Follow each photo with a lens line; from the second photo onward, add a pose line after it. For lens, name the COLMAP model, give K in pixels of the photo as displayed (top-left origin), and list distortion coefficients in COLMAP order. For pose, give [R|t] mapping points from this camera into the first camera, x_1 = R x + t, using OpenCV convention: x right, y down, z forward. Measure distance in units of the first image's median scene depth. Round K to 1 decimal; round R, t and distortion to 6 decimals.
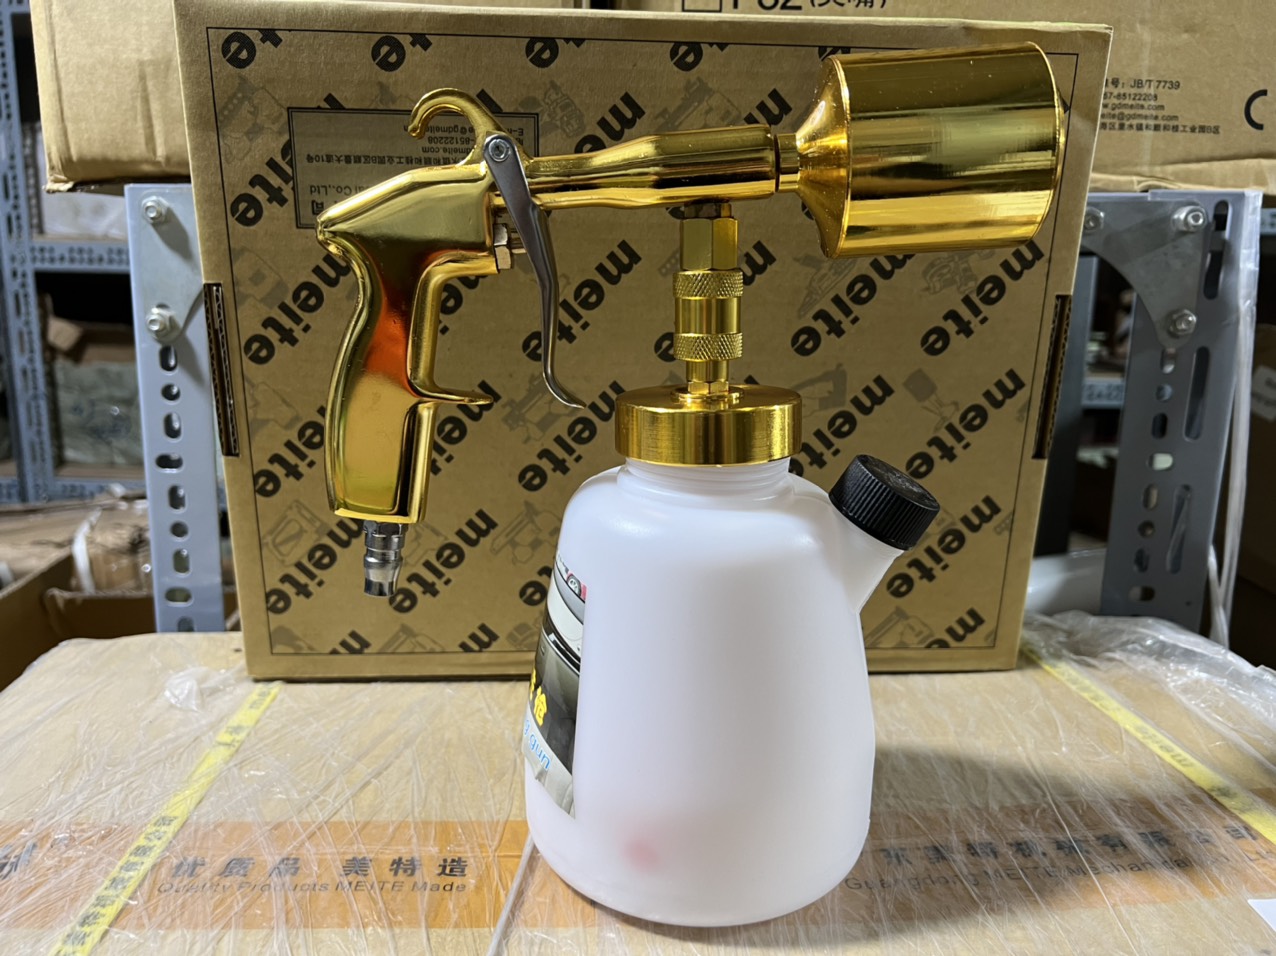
lens RADIAL K [[975.4, 0, 633.9], [0, 975.4, 473.4], [0, 0, 1]] dist [0.016314, -0.038528]
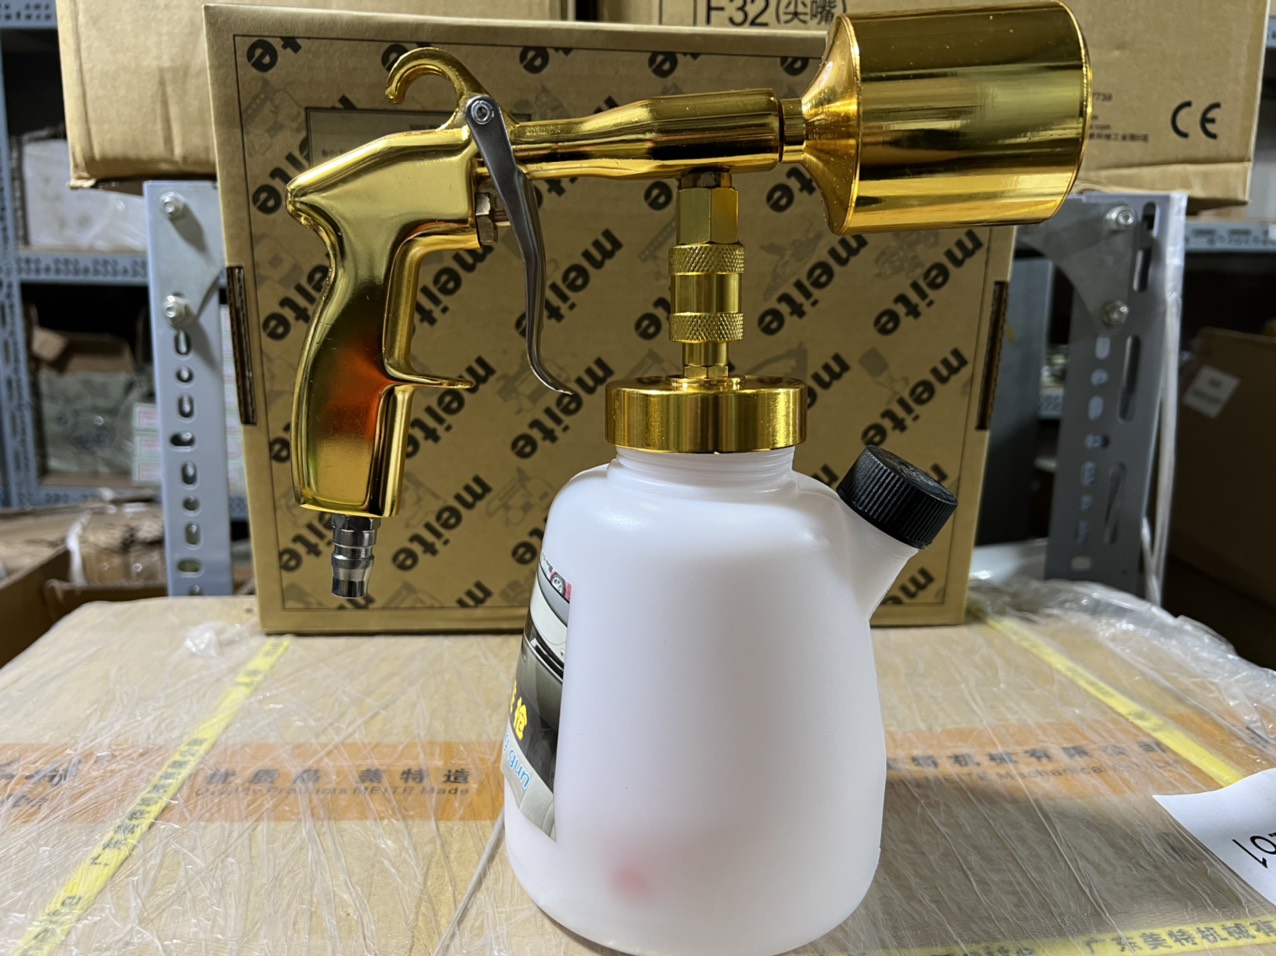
lens RADIAL K [[978.5, 0, 633.0], [0, 978.5, 483.8], [0, 0, 1]] dist [0.008364, -0.026935]
pose [[0.999787, -0.000615, 0.020632, -0.003737], [0.000828, 0.999946, -0.010324, 0.058073], [-0.020625, 0.010339, 0.999734, -0.103947]]
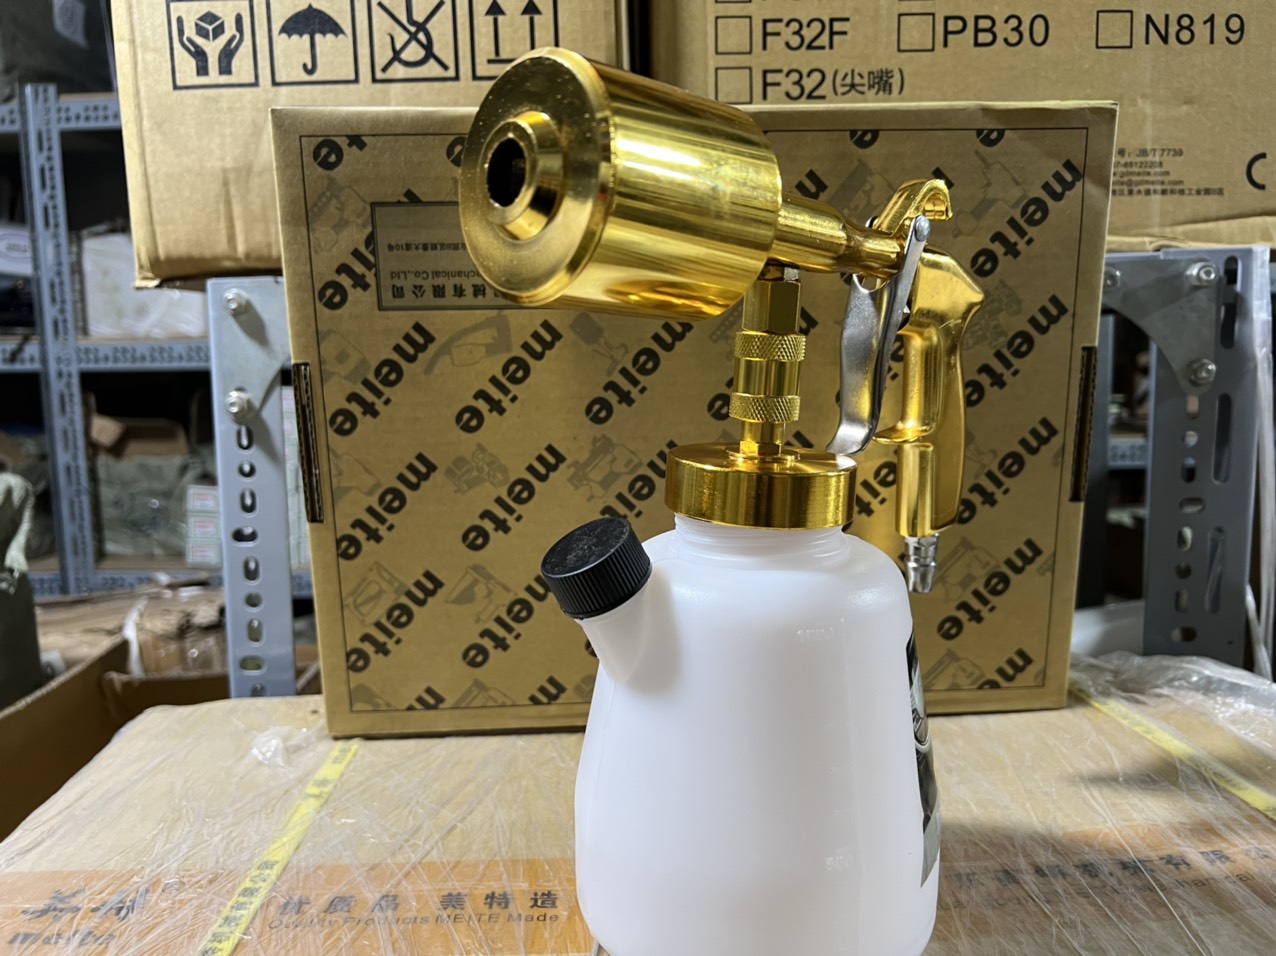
lens RADIAL K [[975.4, 0, 633.9], [0, 975.4, 473.4], [0, 0, 1]] dist [0.016314, -0.038528]
pose [[0.999264, -0.033292, -0.019040, -0.040262], [0.031591, 0.996001, -0.083571, 0.028106], [0.021746, 0.082908, 0.996320, -0.061497]]
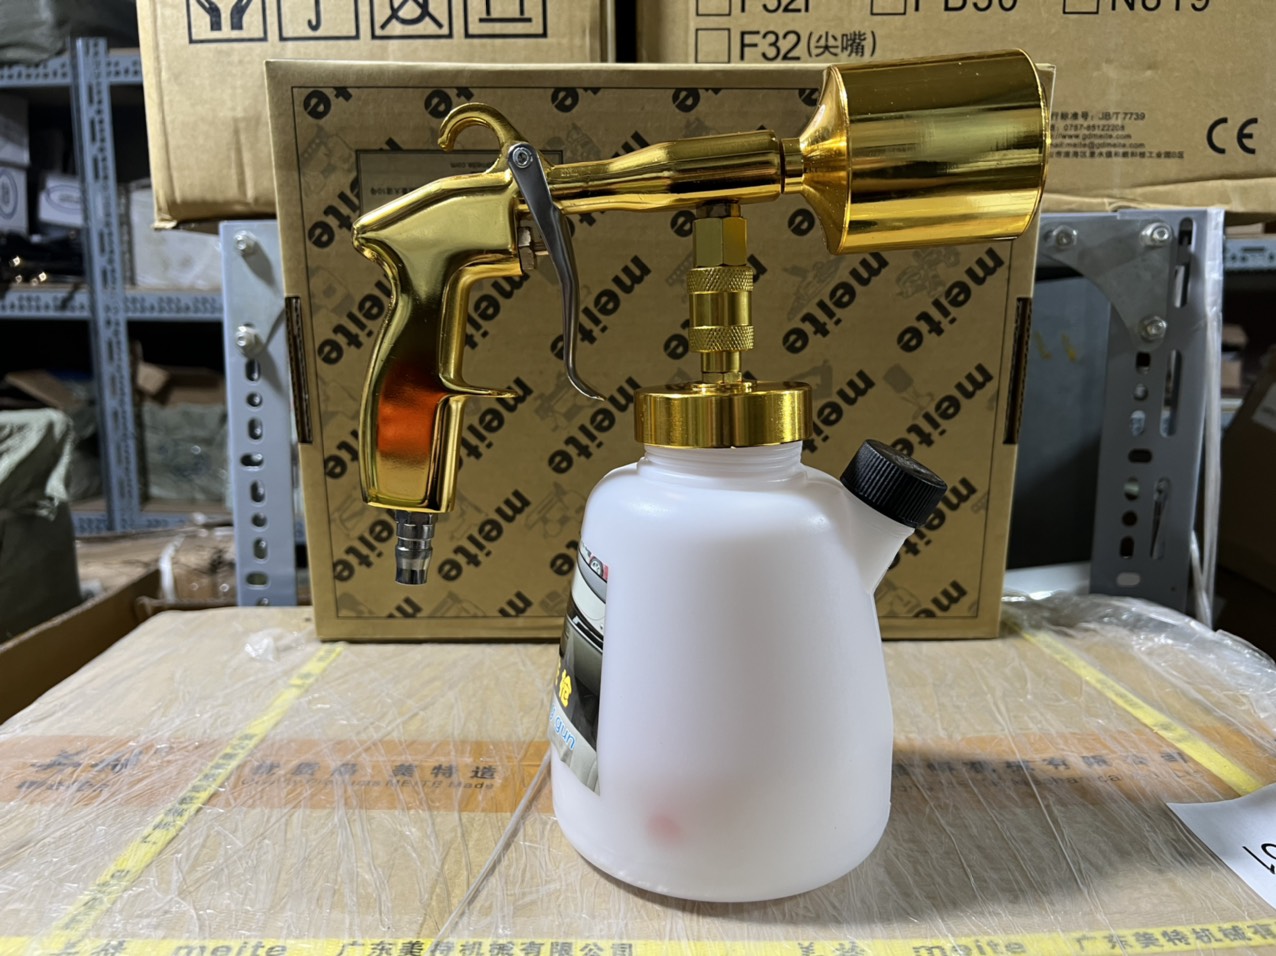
lens RADIAL K [[973.4, 0, 642.6], [0, 973.4, 473.1], [0, 0, 1]] dist [0.017126, -0.039789]
pose [[0.998440, -0.004904, -0.055620, 0.056599], [0.002100, 0.998728, -0.050370, 0.075243], [0.055796, 0.050174, 0.997181, -0.142815]]
